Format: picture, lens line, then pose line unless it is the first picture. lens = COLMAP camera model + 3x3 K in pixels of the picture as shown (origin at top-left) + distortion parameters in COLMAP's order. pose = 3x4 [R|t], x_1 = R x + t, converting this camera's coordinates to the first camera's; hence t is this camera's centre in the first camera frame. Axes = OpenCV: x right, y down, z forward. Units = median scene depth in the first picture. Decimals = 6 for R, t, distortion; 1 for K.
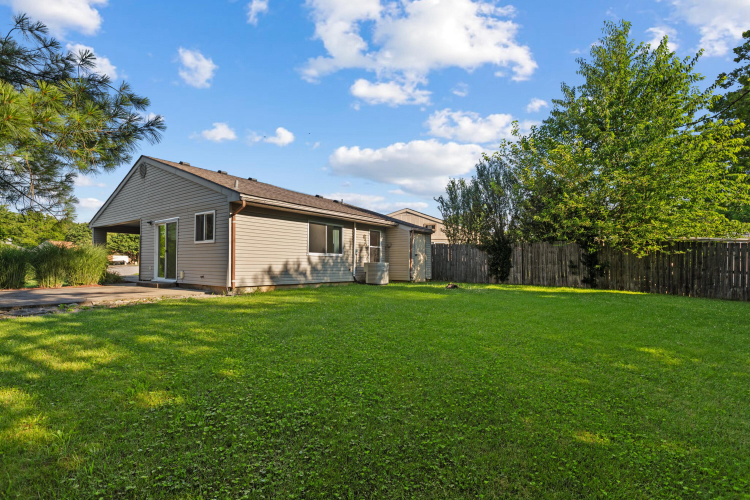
lens RADIAL K [[333.8, 0, 375.4], [0, 333.8, 247.2], [0, 0, 1]] dist [0.000463, 0.000057]
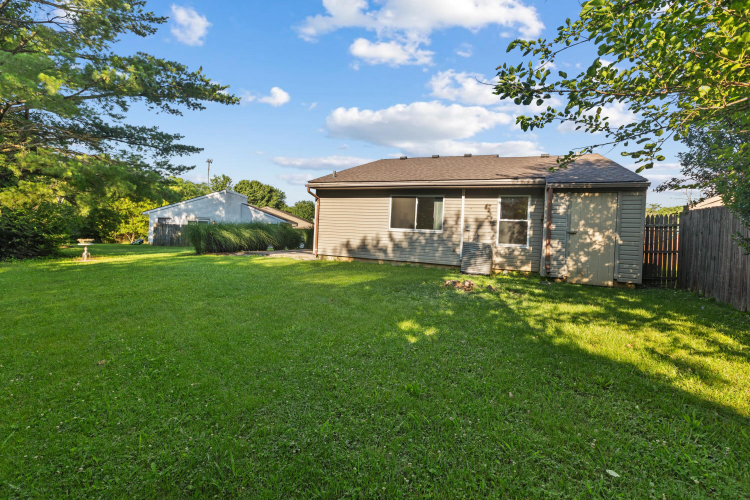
lens RADIAL K [[333.8, 0, 375.4], [0, 333.8, 247.2], [0, 0, 1]] dist [0.000463, 0.000057]
pose [[0.256655, 0.038048, -0.965754, 0.698572], [0.001709, 0.999205, 0.039820, 0.029997], [0.966502, -0.011871, 0.256386, 0.688073]]
